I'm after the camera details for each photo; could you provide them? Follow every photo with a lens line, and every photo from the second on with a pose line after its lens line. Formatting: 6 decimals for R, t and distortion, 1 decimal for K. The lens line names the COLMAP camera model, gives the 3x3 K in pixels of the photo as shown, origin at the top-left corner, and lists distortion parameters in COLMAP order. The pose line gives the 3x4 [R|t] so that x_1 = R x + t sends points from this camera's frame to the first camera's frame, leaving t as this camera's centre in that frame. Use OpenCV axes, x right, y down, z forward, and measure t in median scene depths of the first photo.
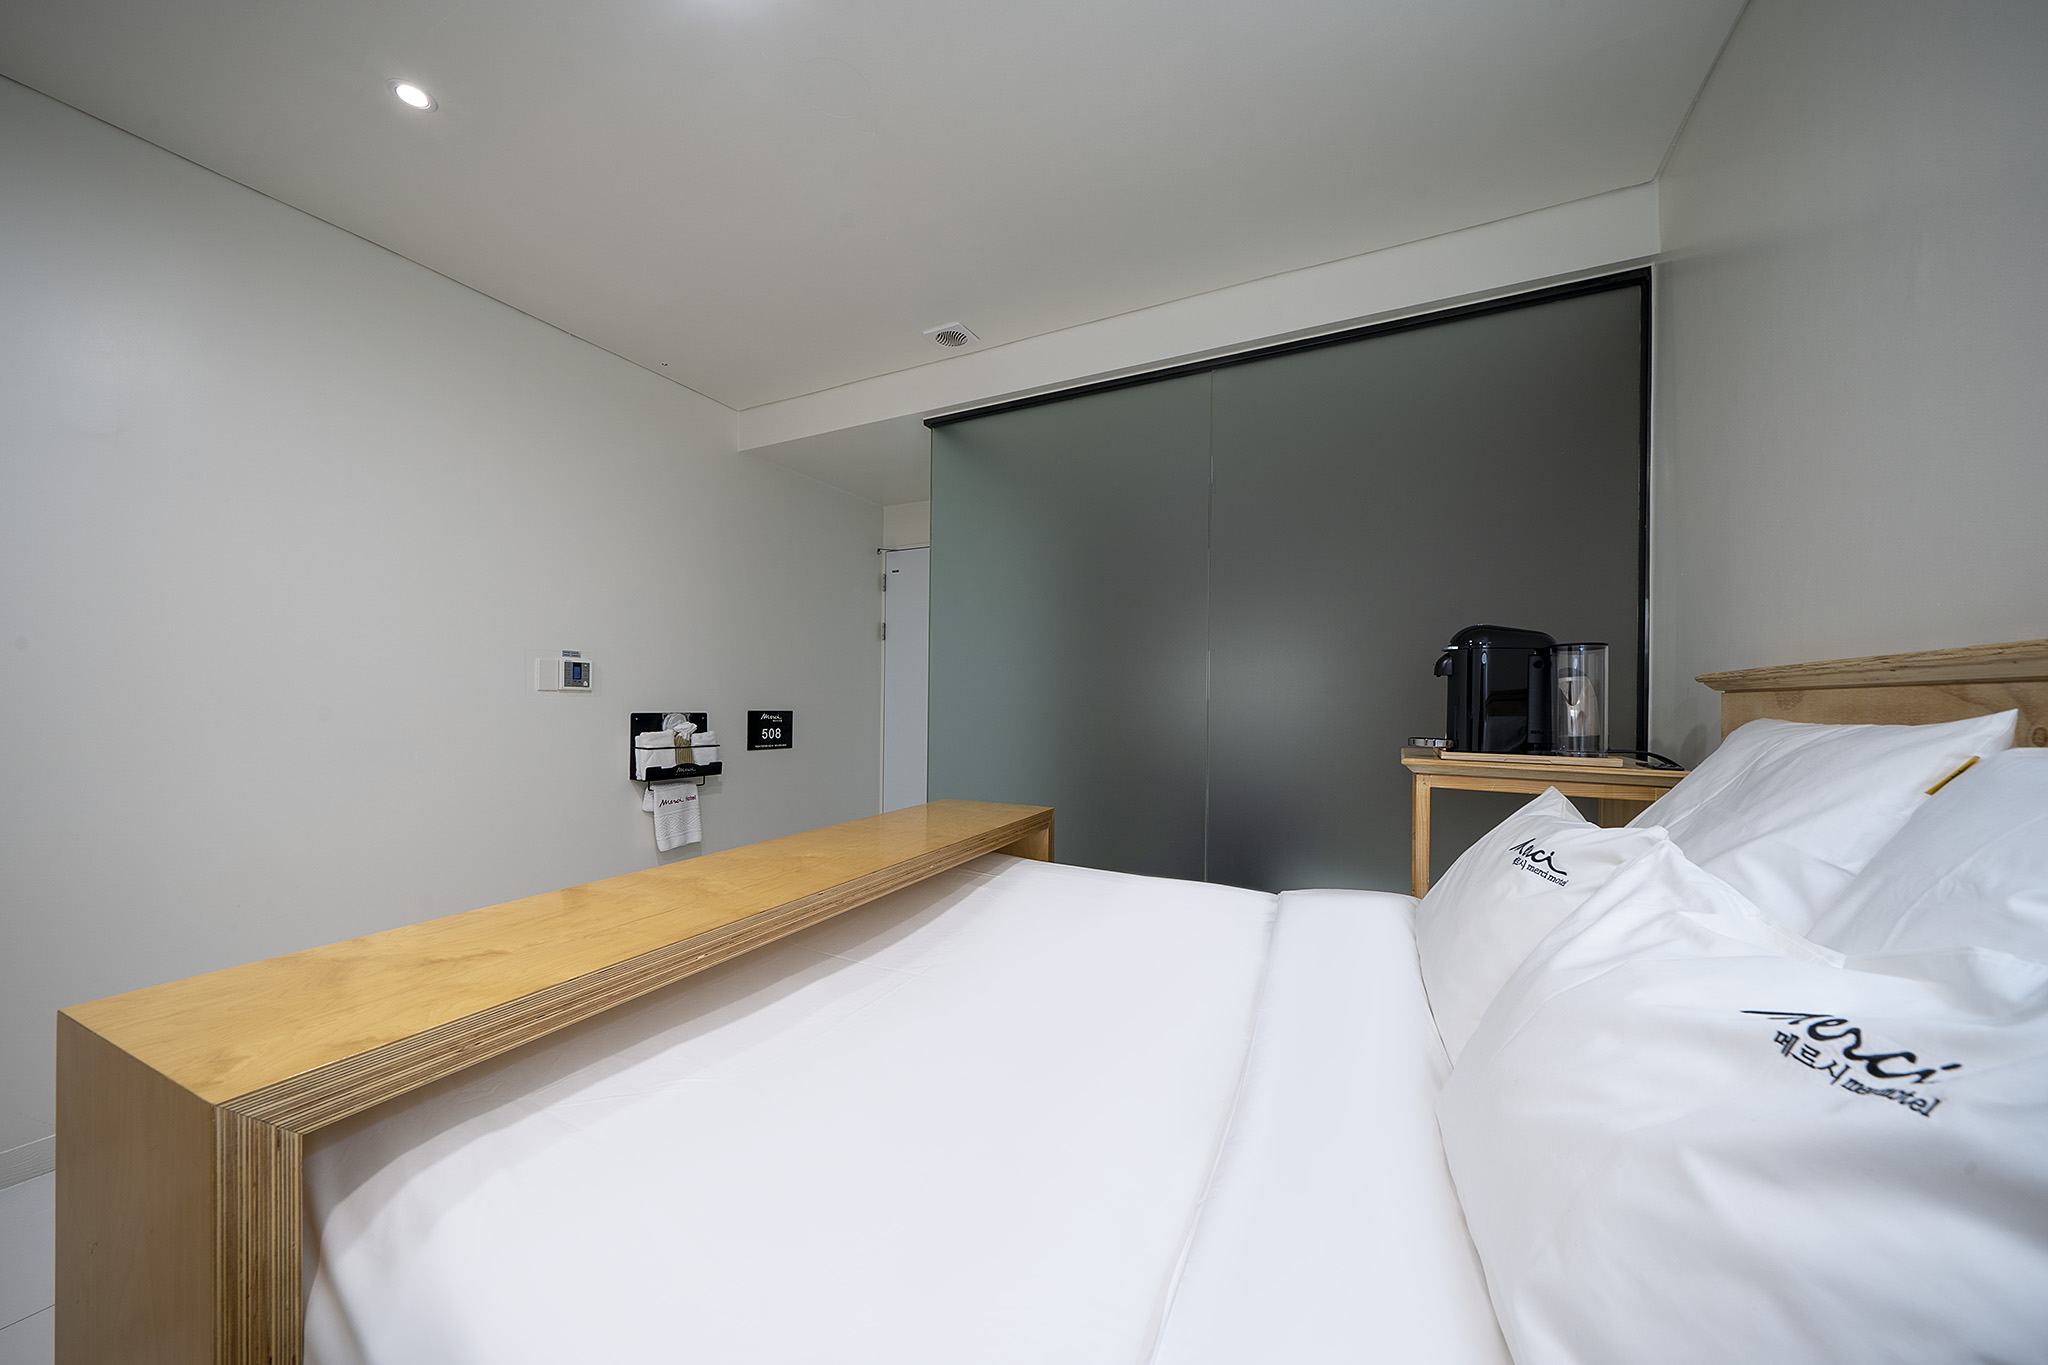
lens RADIAL K [[709.4, 0, 1016.9], [0, 709.4, 693.5], [0, 0, 1]] dist [-0.007511, 0.000016]
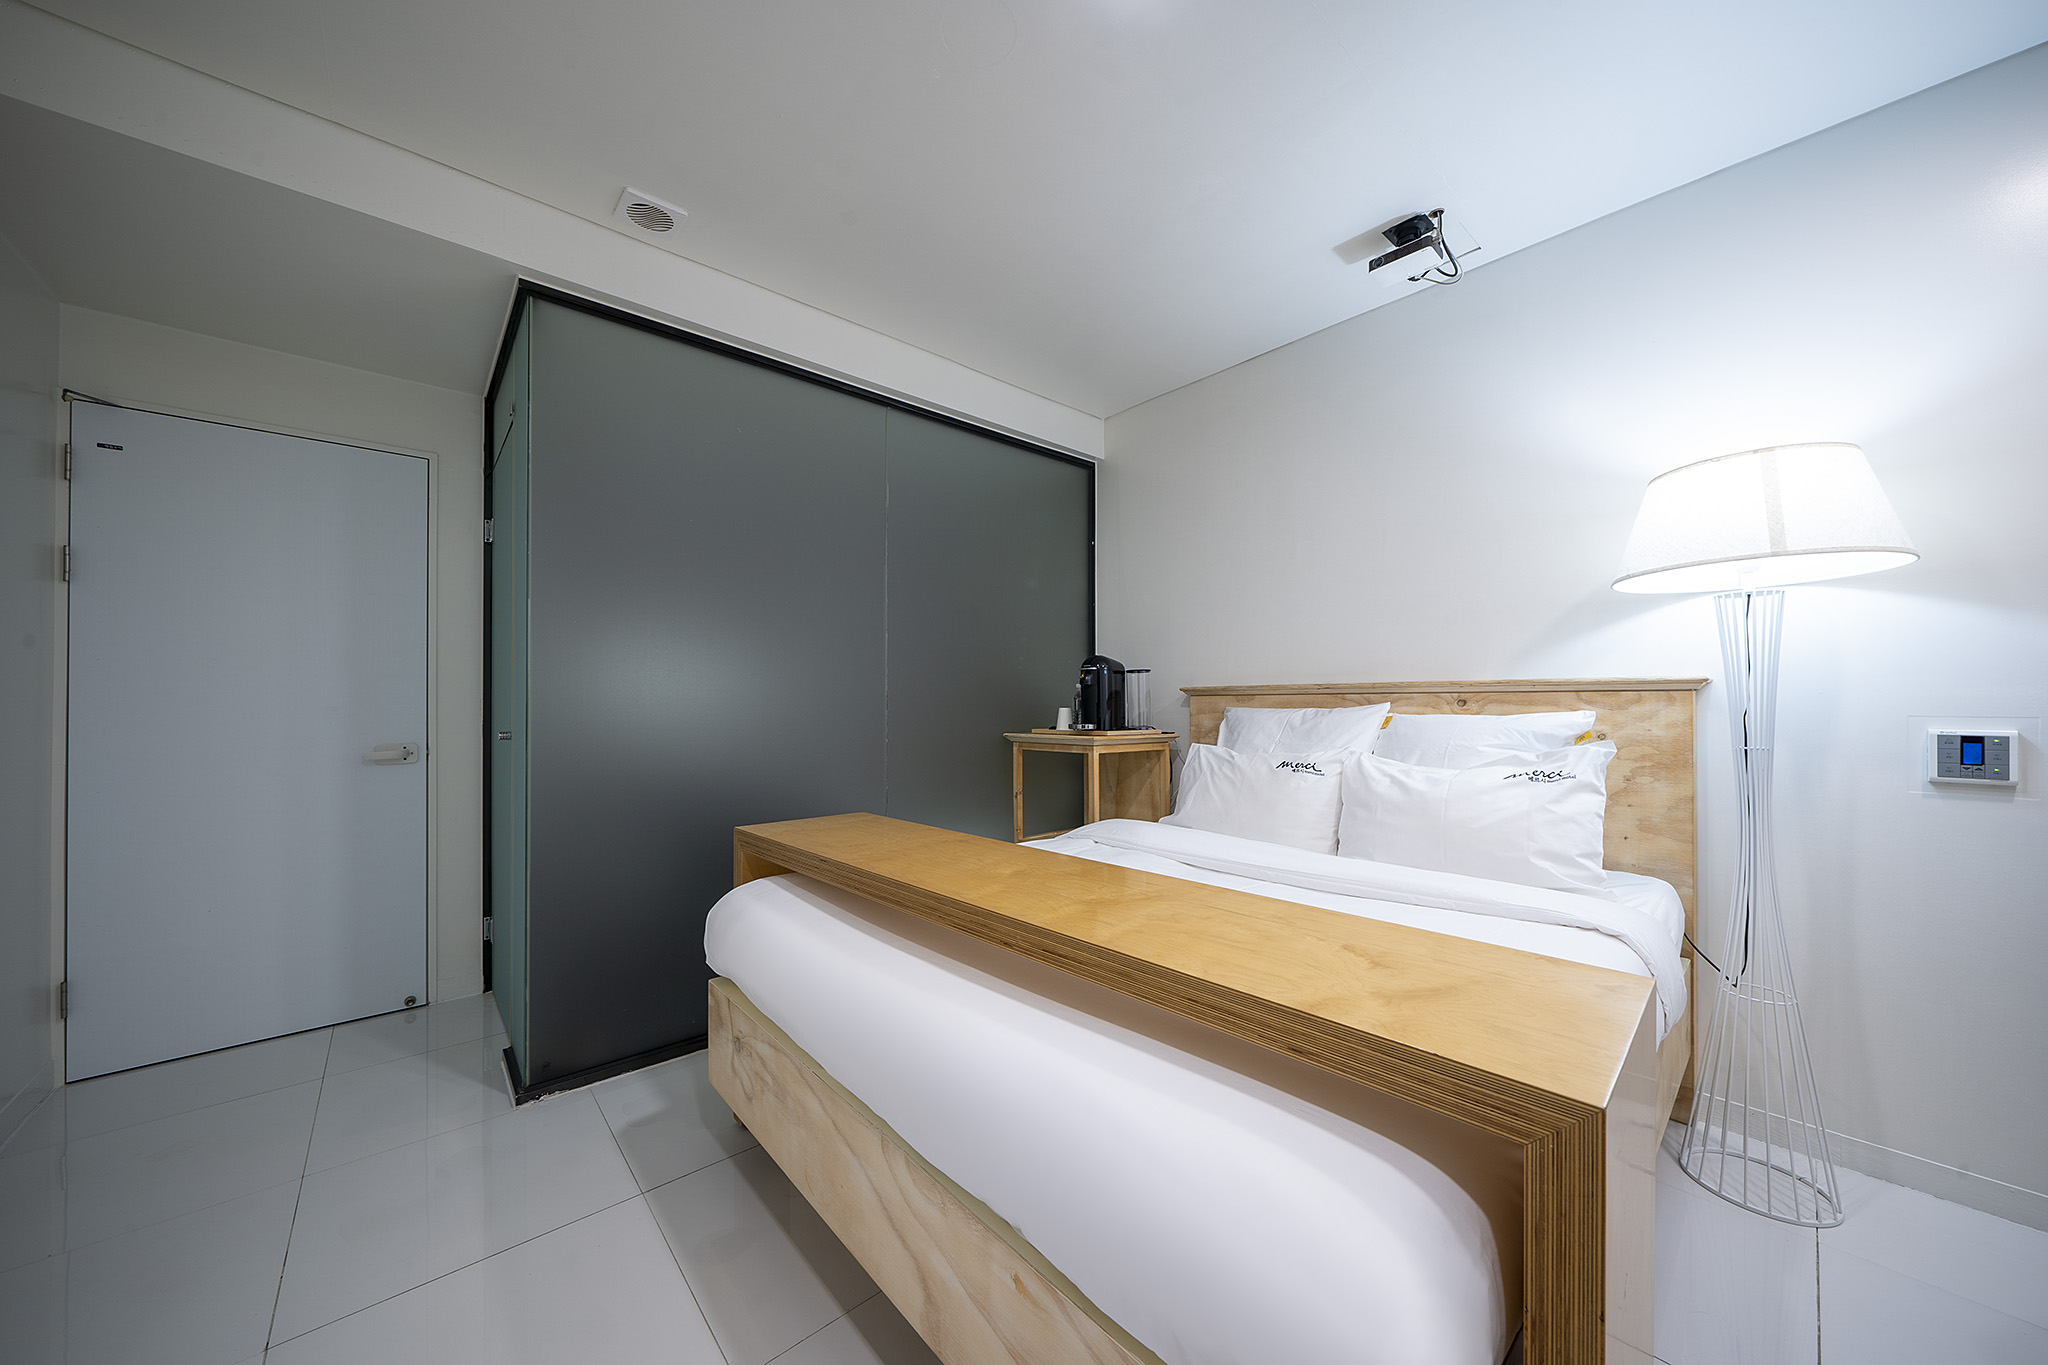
lens RADIAL K [[709.4, 0, 1016.9], [0, 709.4, 693.5], [0, 0, 1]] dist [-0.007511, 0.000016]
pose [[0.367773, 0.001872, 0.929914, -1.653540], [-0.005053, 0.999987, -0.000015, -0.006680], [-0.929902, -0.004693, 0.367778, 0.931481]]
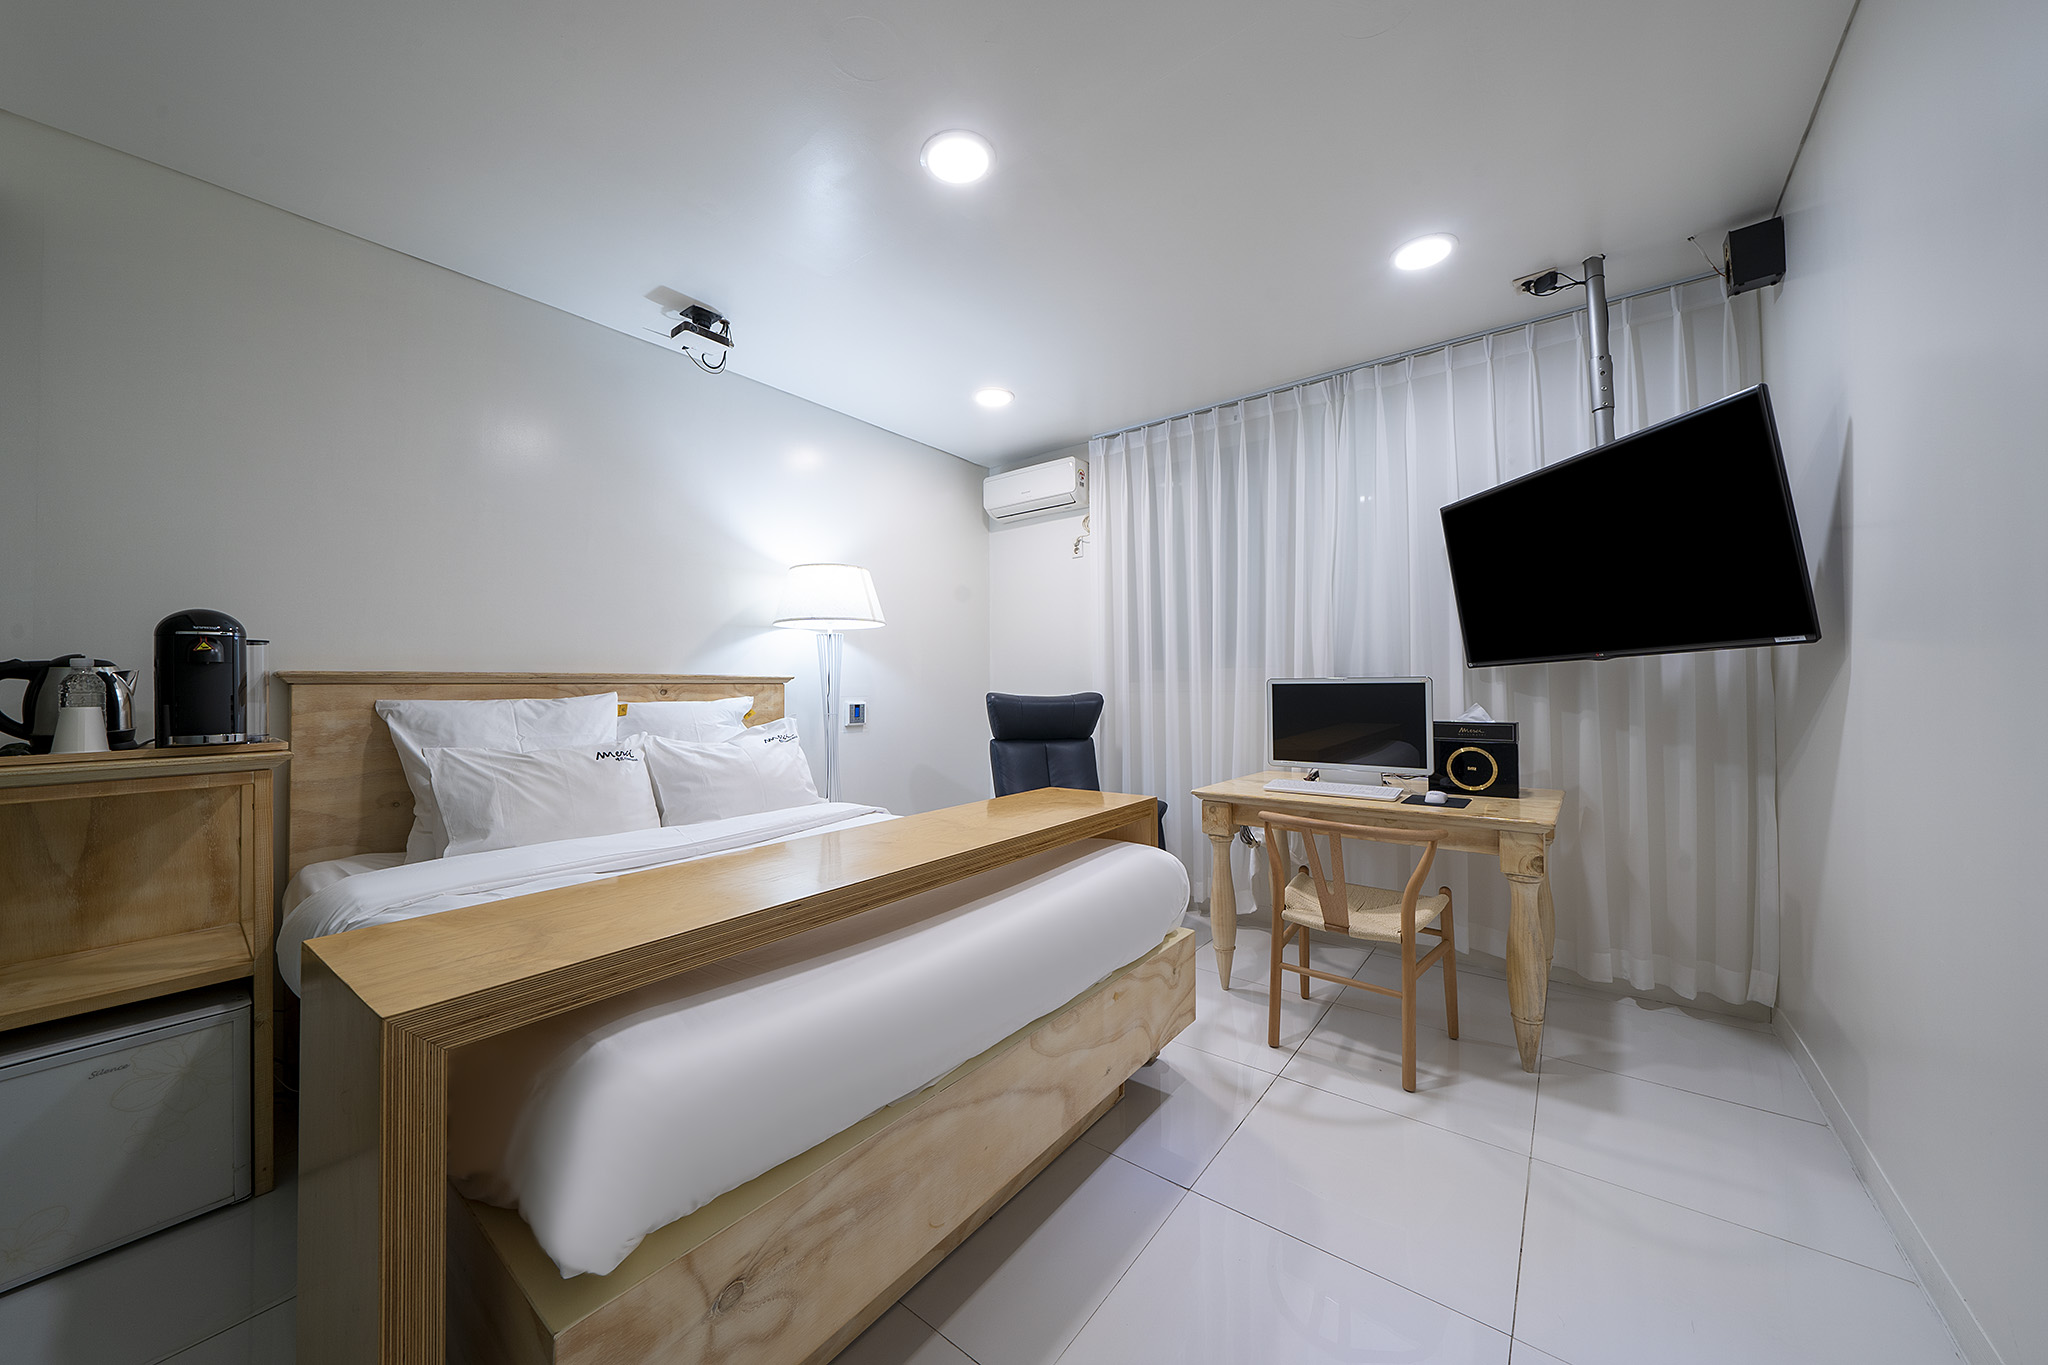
lens RADIAL K [[709.4, 0, 1016.9], [0, 709.4, 693.5], [0, 0, 1]] dist [-0.007511, 0.000016]
pose [[-0.981035, -0.000538, 0.193831, -0.958989], [-0.001185, 0.999994, -0.003218, 0.027951], [-0.193828, -0.003387, -0.981030, 2.827269]]
